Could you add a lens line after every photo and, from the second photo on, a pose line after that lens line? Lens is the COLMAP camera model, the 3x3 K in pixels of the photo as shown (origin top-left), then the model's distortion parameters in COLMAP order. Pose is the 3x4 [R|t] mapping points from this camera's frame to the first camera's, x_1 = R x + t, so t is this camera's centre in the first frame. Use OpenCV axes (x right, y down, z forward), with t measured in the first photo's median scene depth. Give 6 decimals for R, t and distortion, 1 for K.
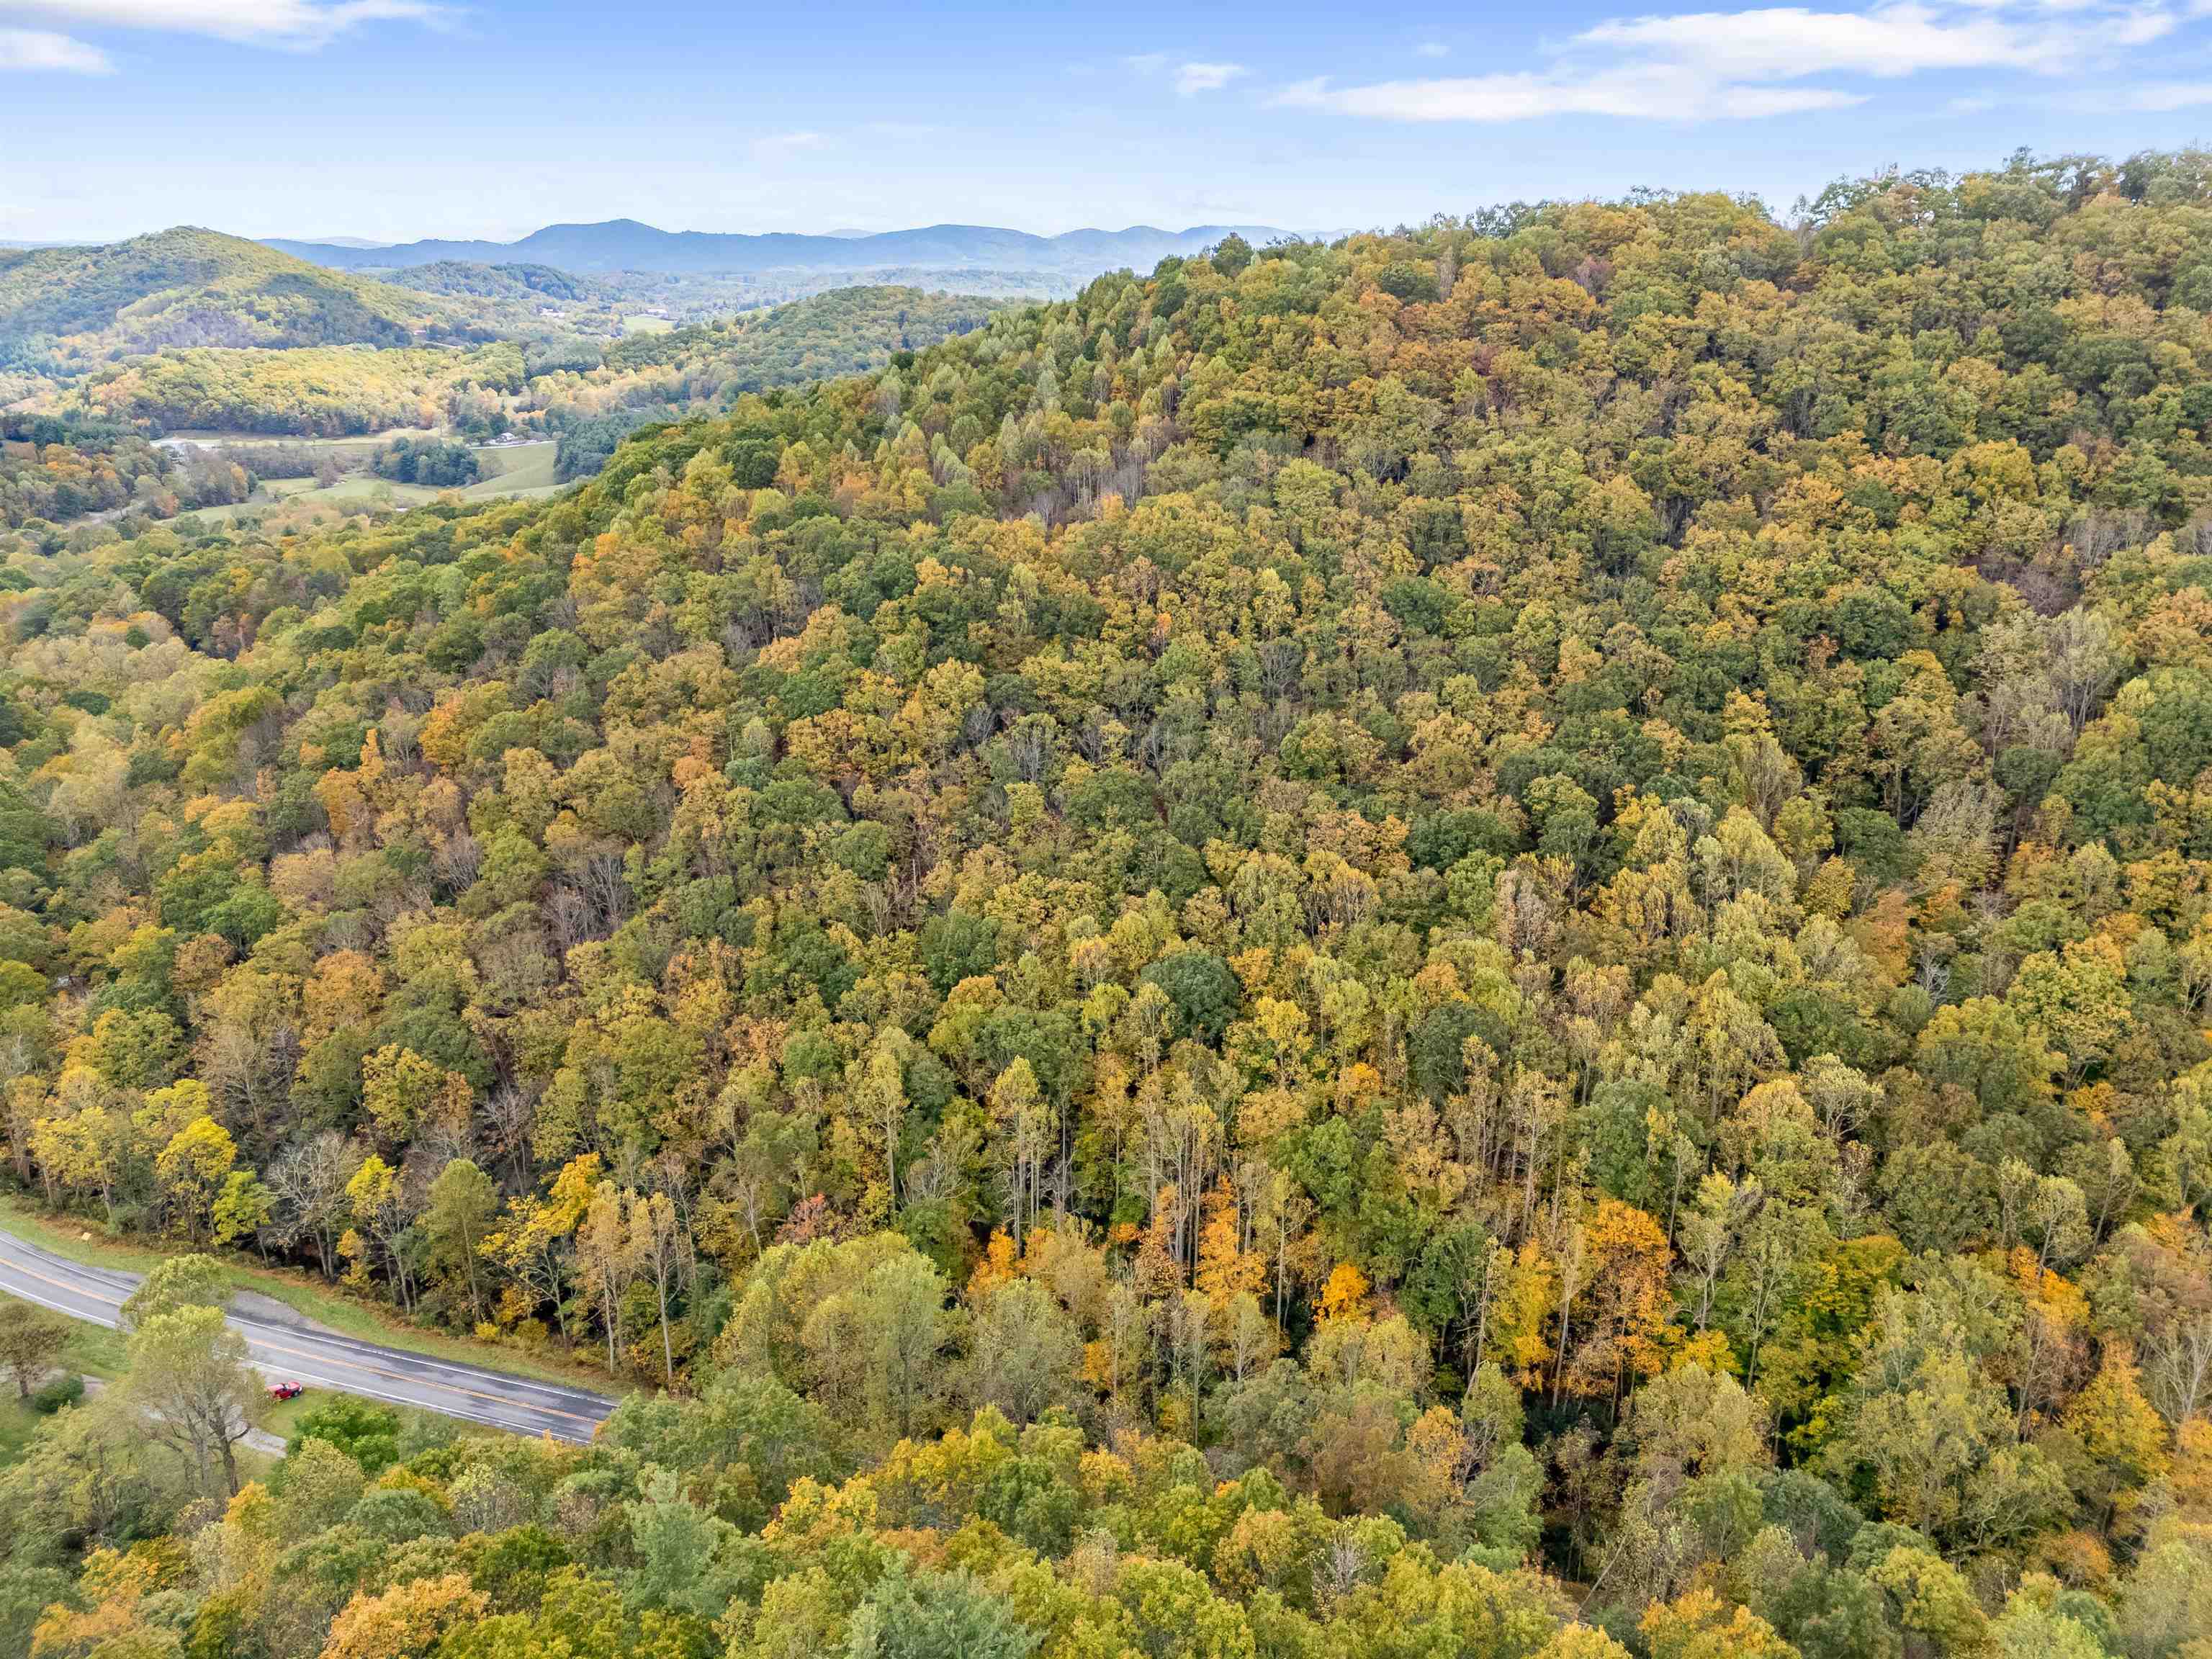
lens RADIAL K [[1627.6, 0, 1103.8], [0, 1627.6, 828.2], [0, 0, 1]] dist [0.075500, -0.067669]
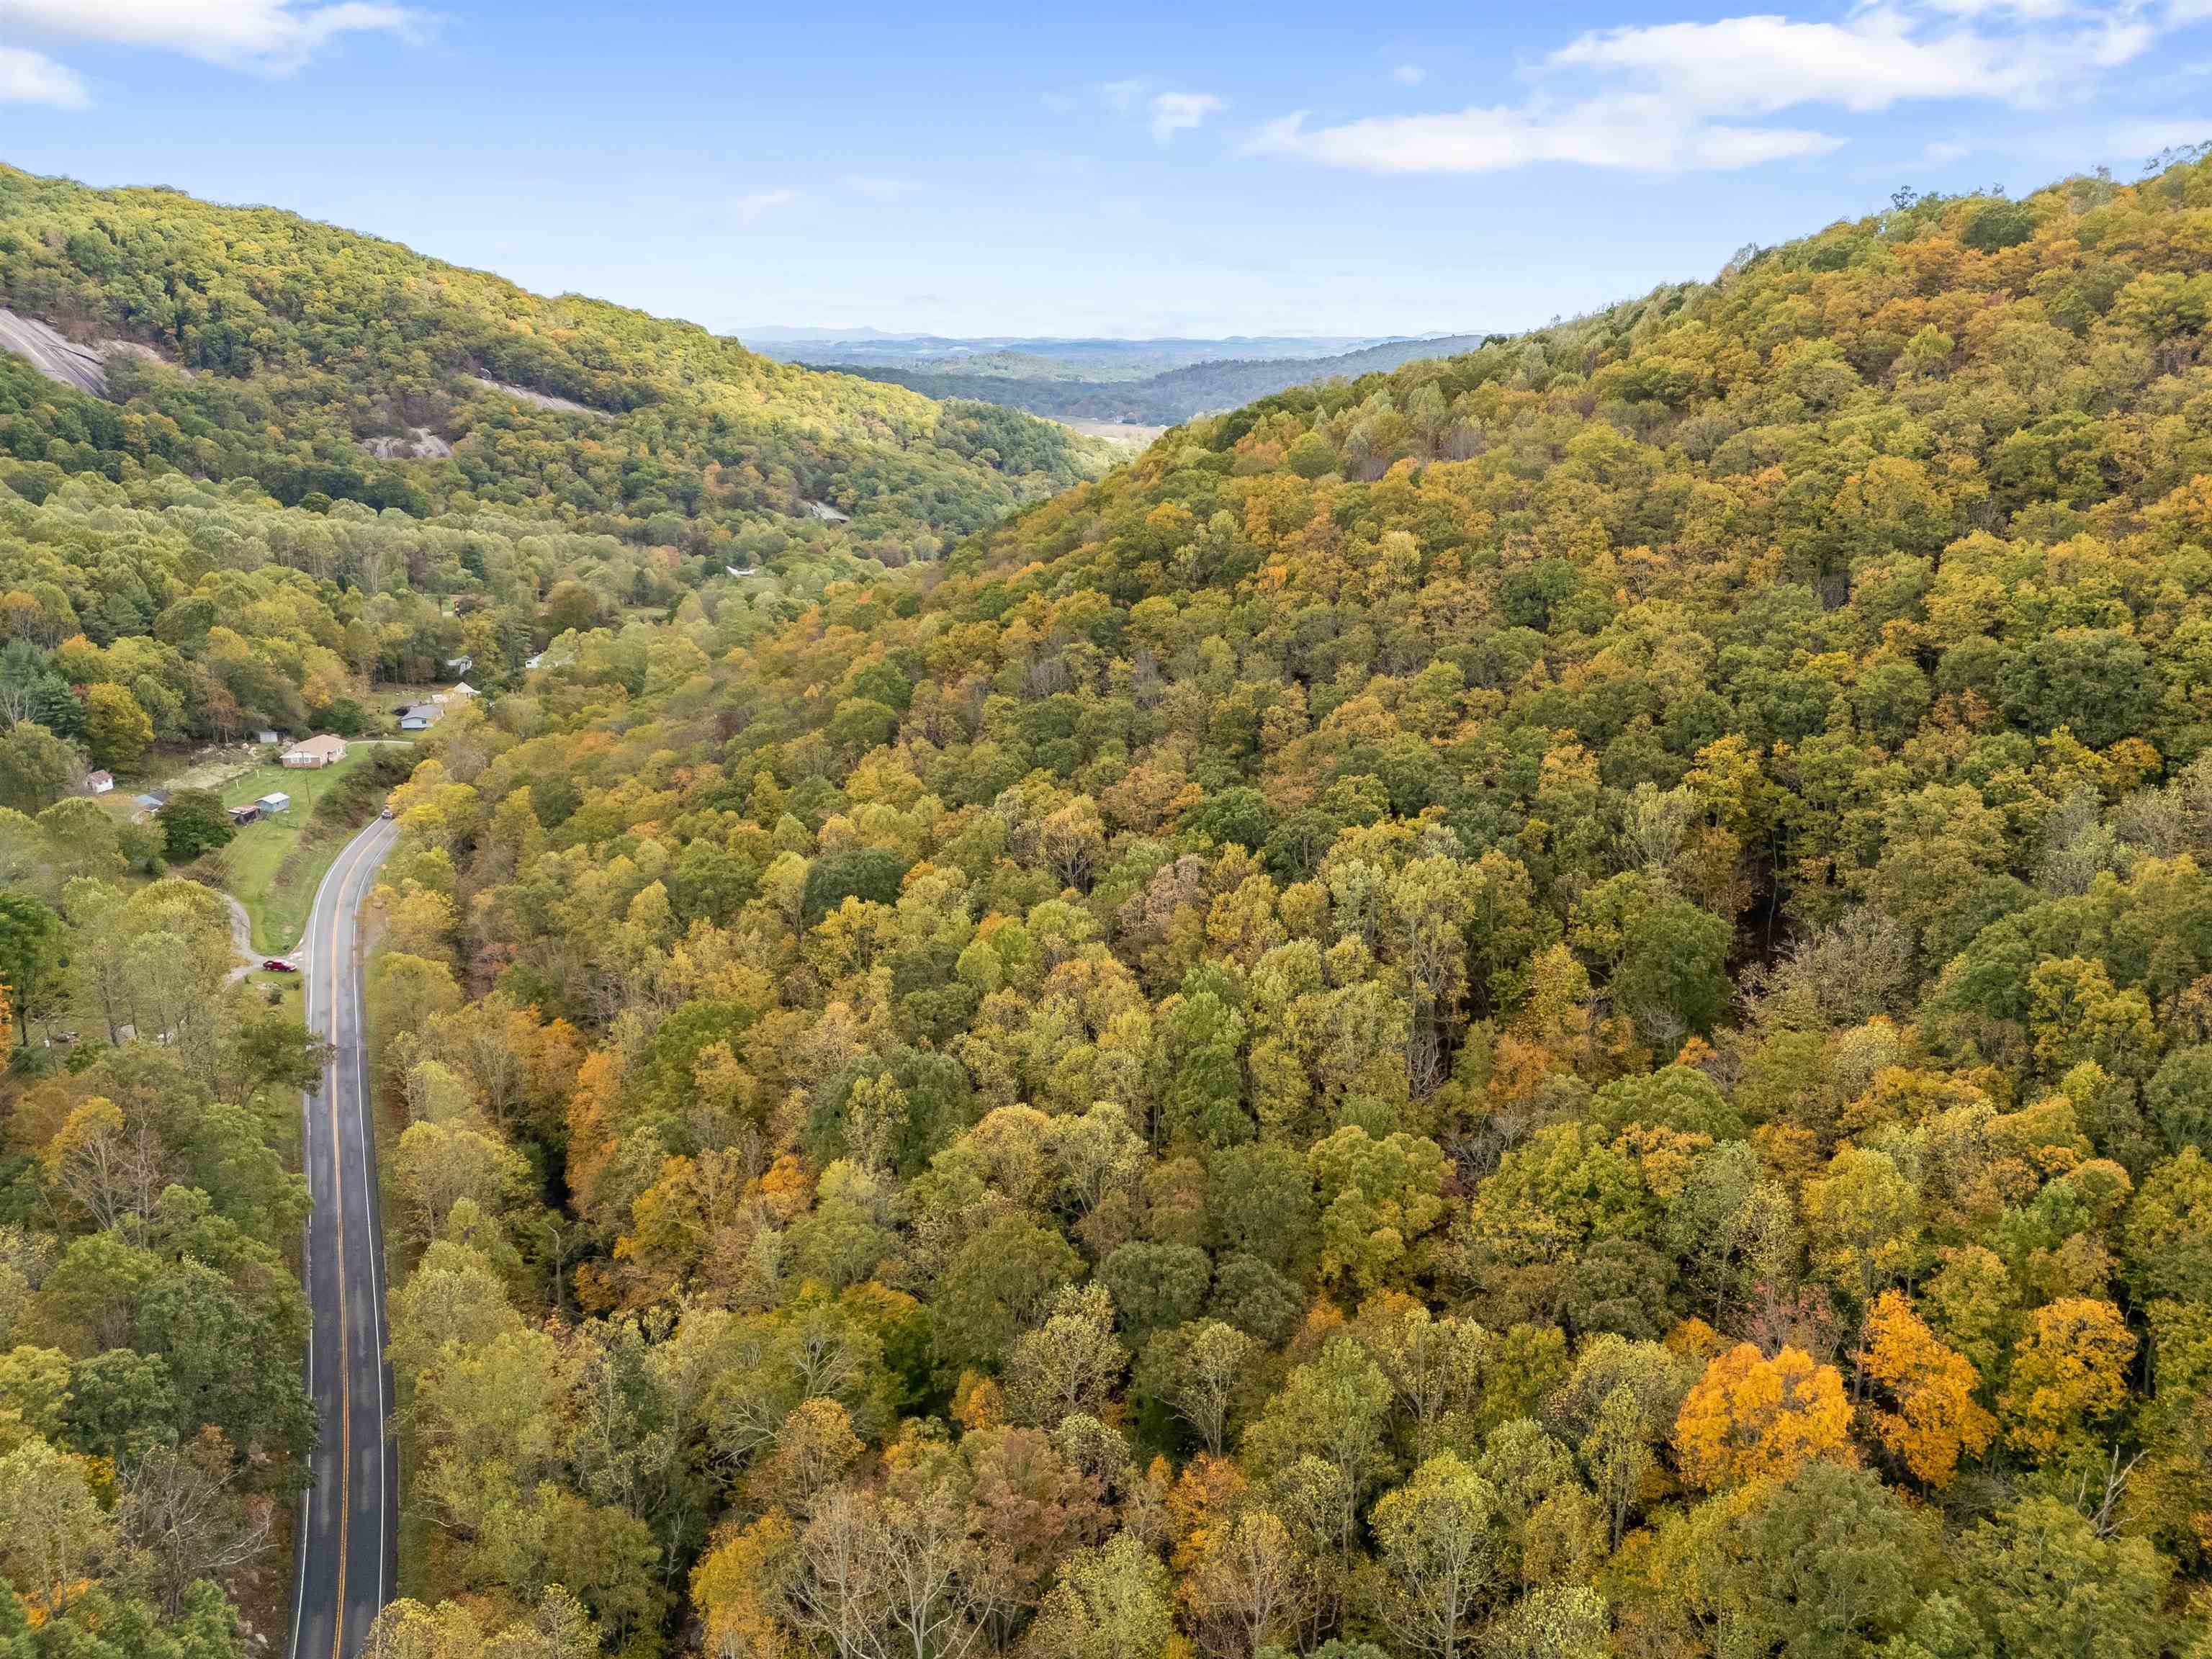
lens RADIAL K [[1627.6, 0, 1110.8], [0, 1627.6, 830.6], [0, 0, 1]] dist [0.075500, -0.067669]
pose [[0.678897, 0.213148, -0.702614, 0.623900], [-0.250146, 0.966832, 0.051599, -0.013895], [0.690308, 0.140726, 0.709698, 0.306604]]
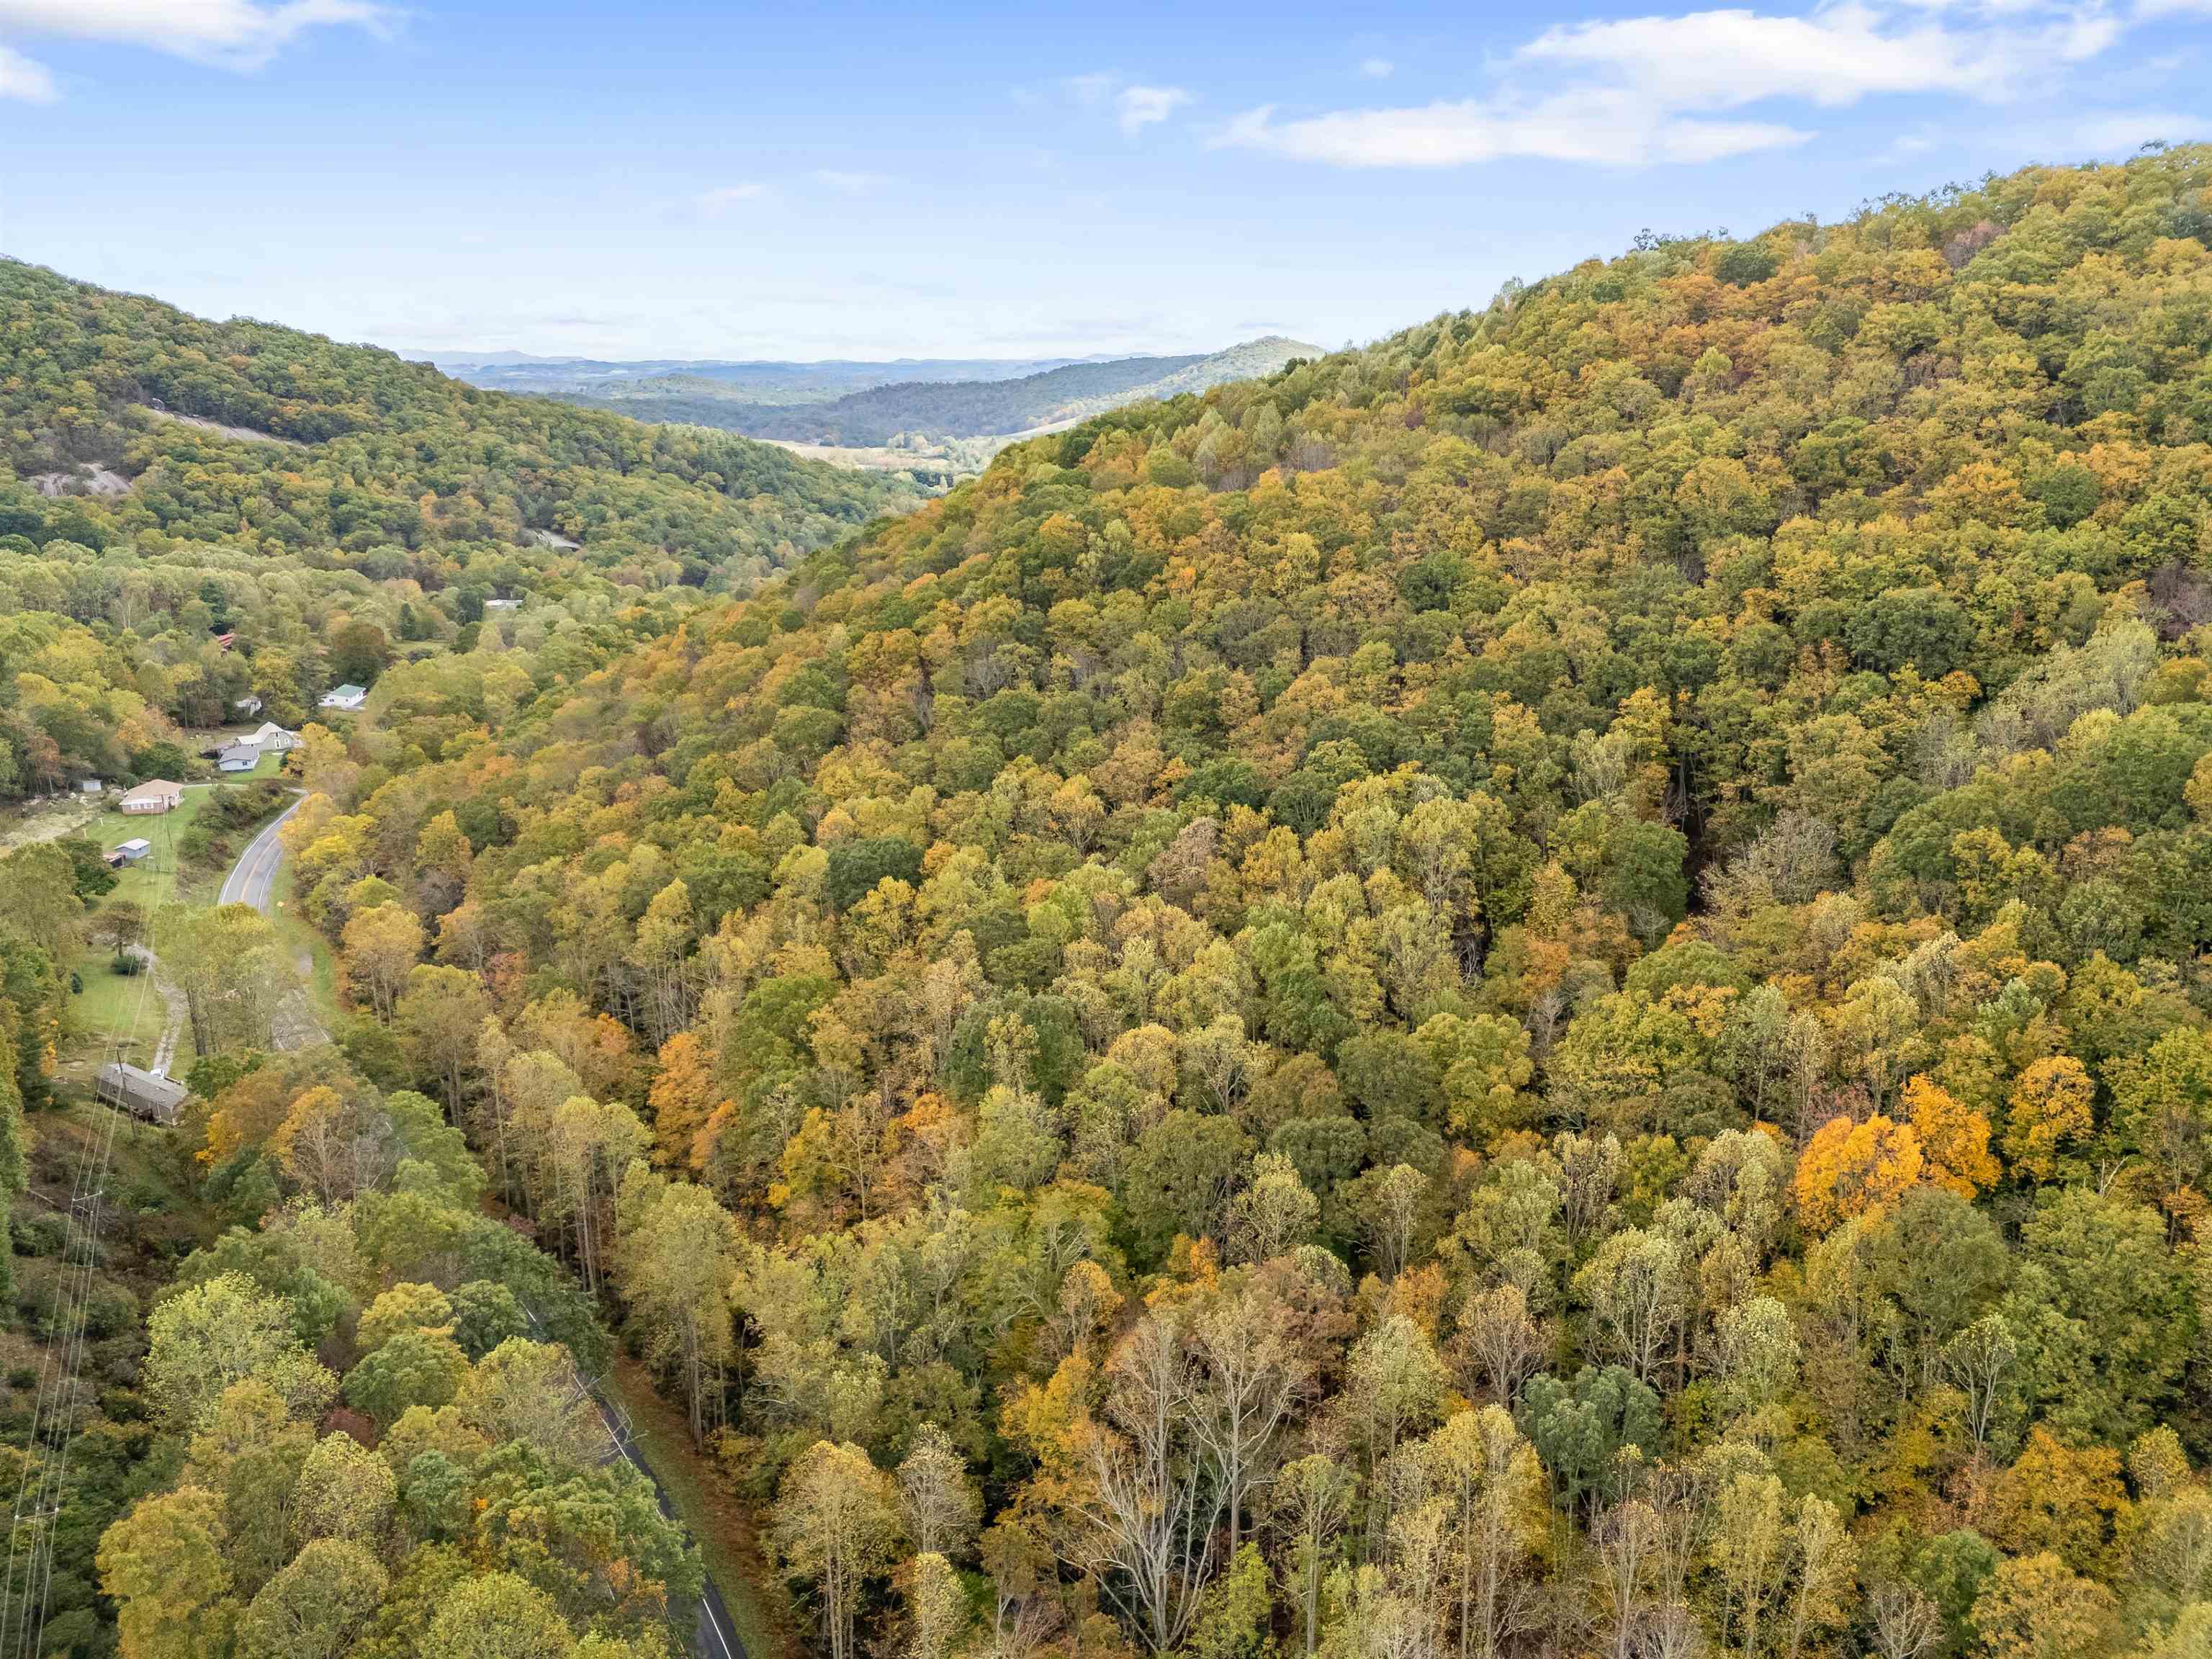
lens RADIAL K [[1627.6, 0, 1111.1], [0, 1627.6, 835.1], [0, 0, 1]] dist [0.075500, -0.067669]
pose [[0.809296, 0.159053, -0.565458, 0.577236], [-0.192219, 0.981352, 0.000928, 0.036406], [0.555060, 0.107941, 0.824777, 0.159028]]
